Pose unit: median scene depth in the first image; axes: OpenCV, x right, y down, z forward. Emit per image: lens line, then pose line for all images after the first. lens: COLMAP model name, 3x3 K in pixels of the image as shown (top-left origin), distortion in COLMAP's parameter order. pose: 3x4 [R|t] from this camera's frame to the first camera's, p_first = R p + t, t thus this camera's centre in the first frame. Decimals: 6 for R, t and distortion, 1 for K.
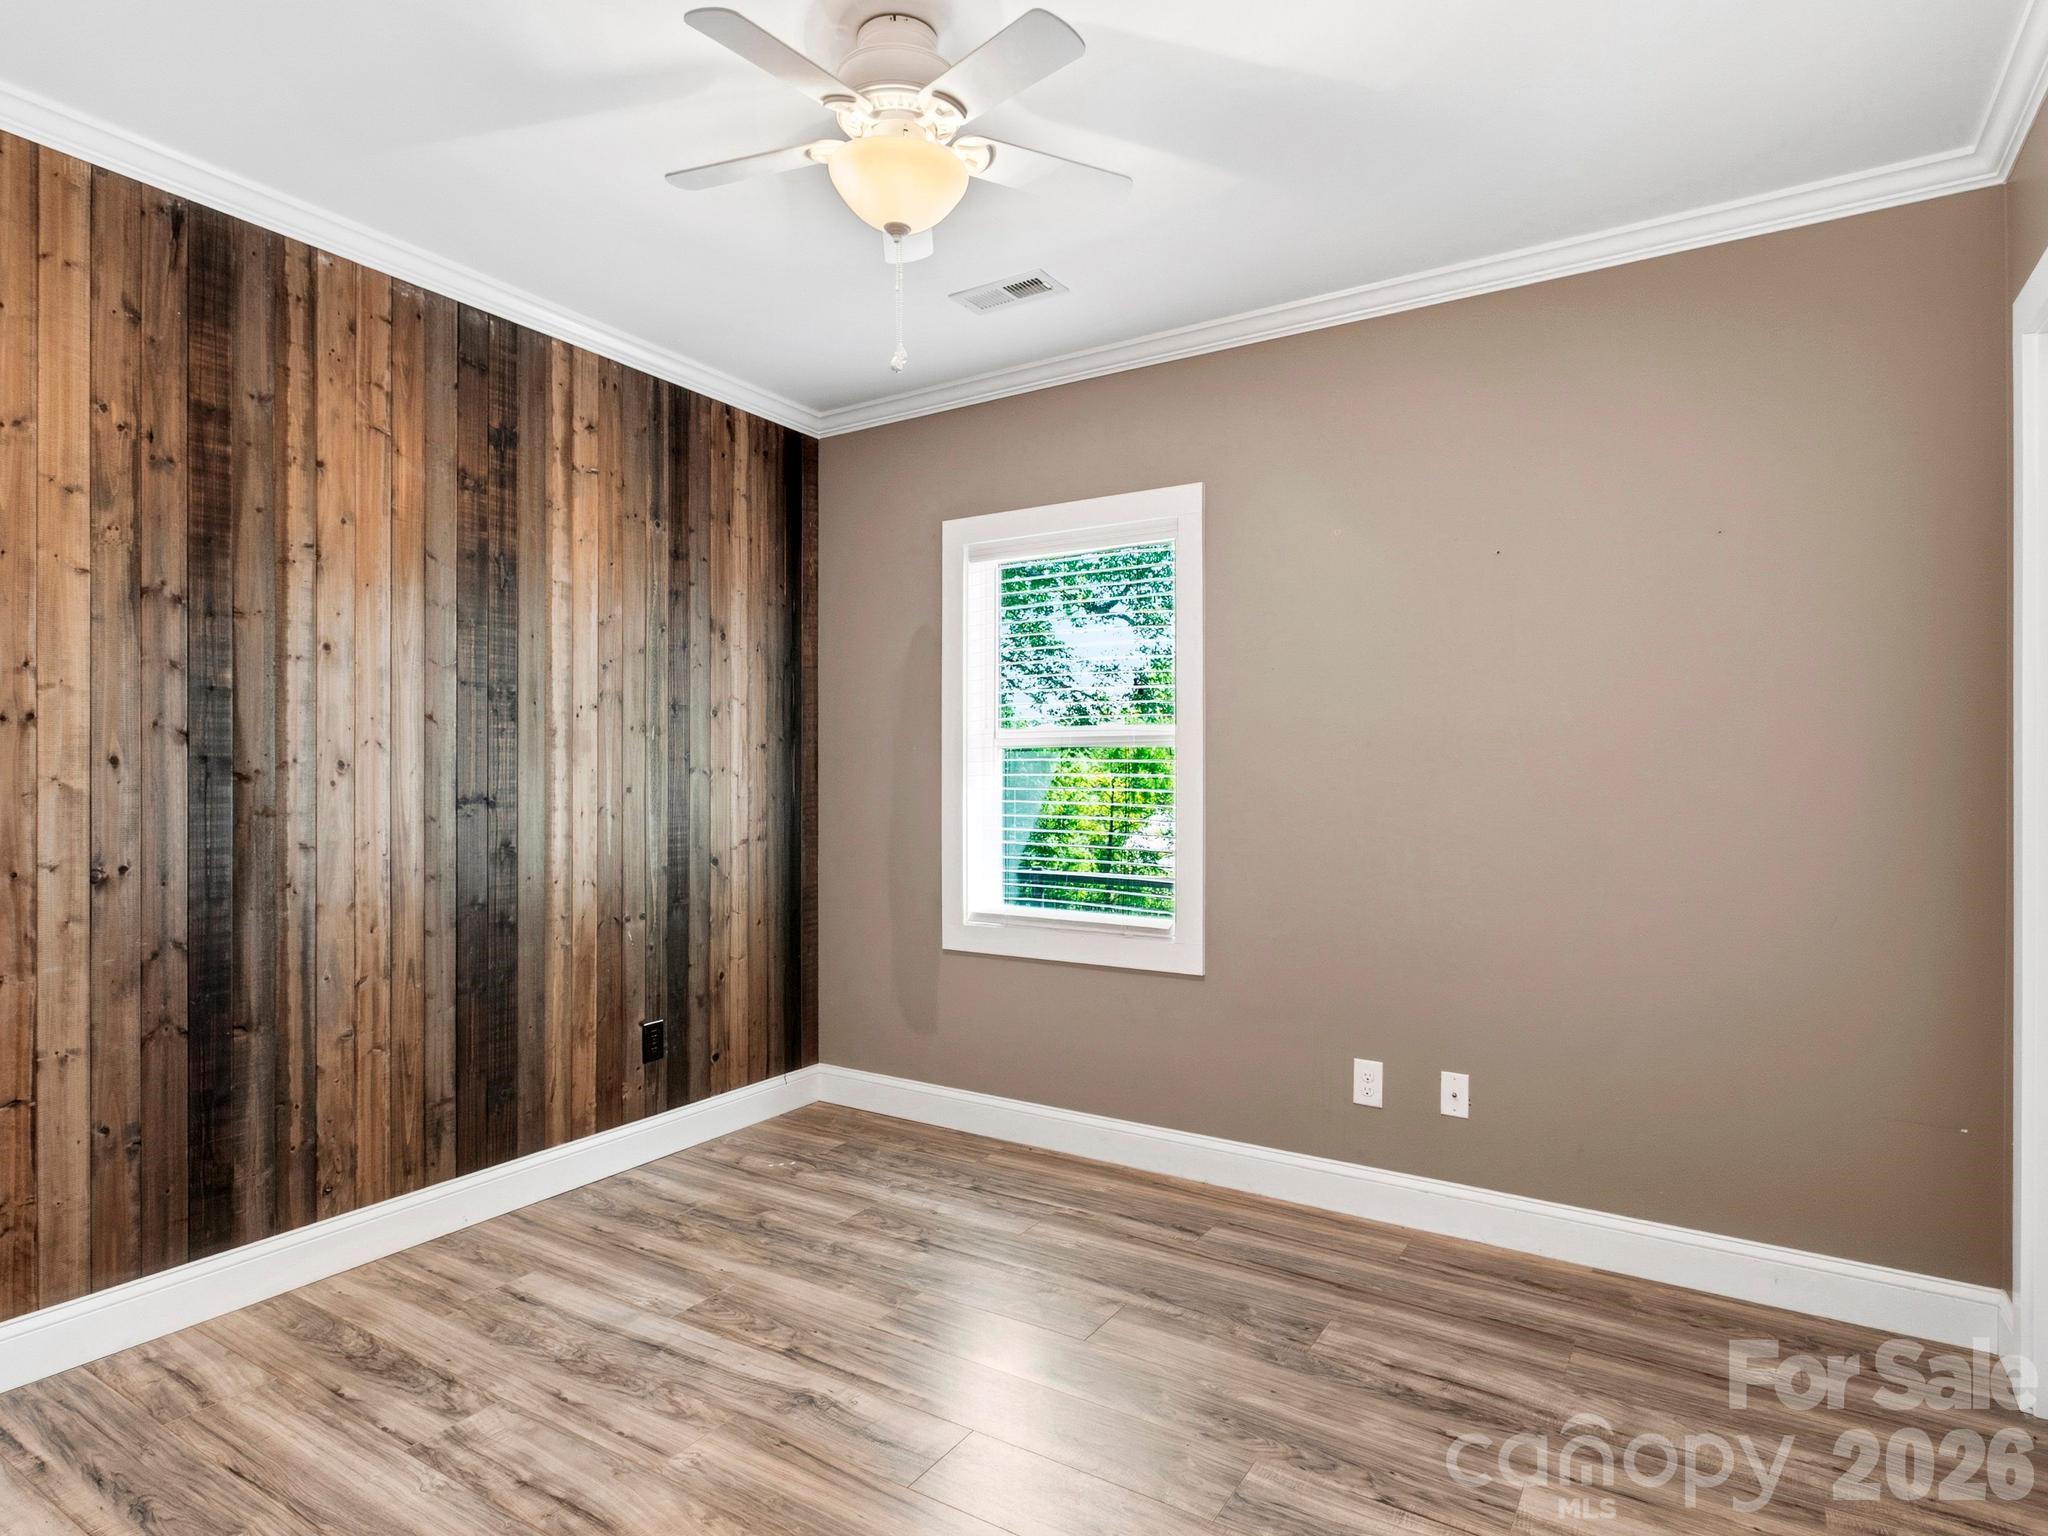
lens RADIAL K [[1120.7, 0, 1024.0], [0, 1120.7, 768.0], [0, 0, 1]] dist [0.002810, -0.000378]
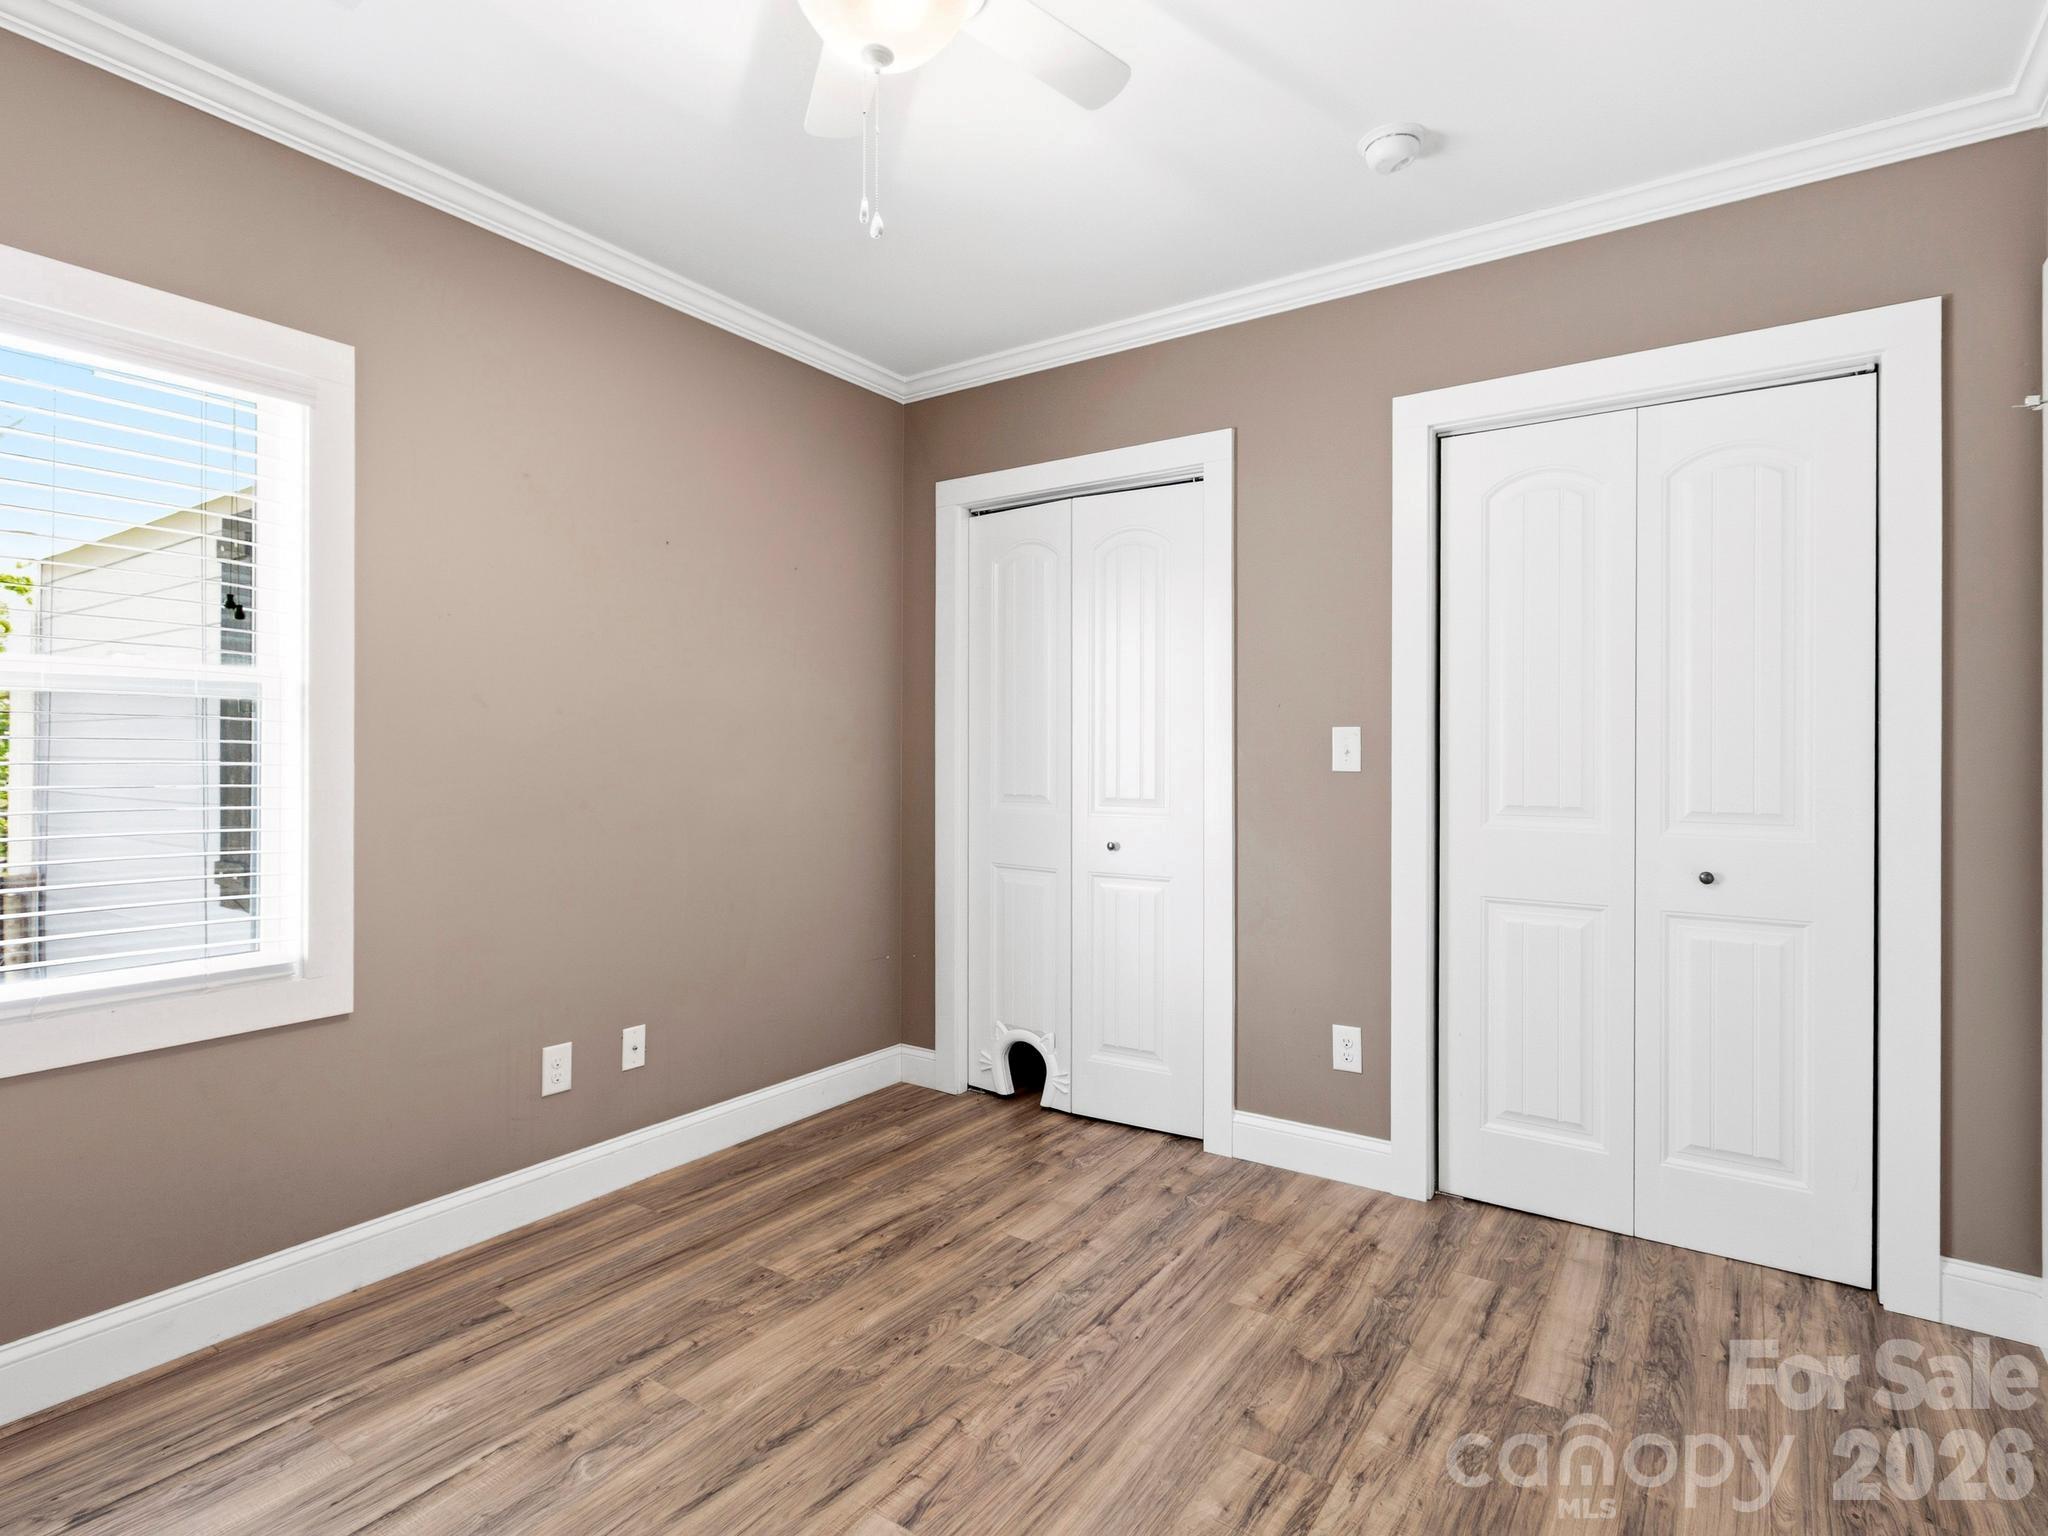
lens RADIAL K [[1039.5, 0, 1026.0], [0, 1039.5, 771.0], [0, 0, 1]] dist [-0.000803, 0.000023]
pose [[0.026493, -0.022248, 0.999401, -0.663154], [-0.014808, 0.999634, 0.022646, -0.000037], [-0.999539, -0.015399, 0.026154, 0.691330]]
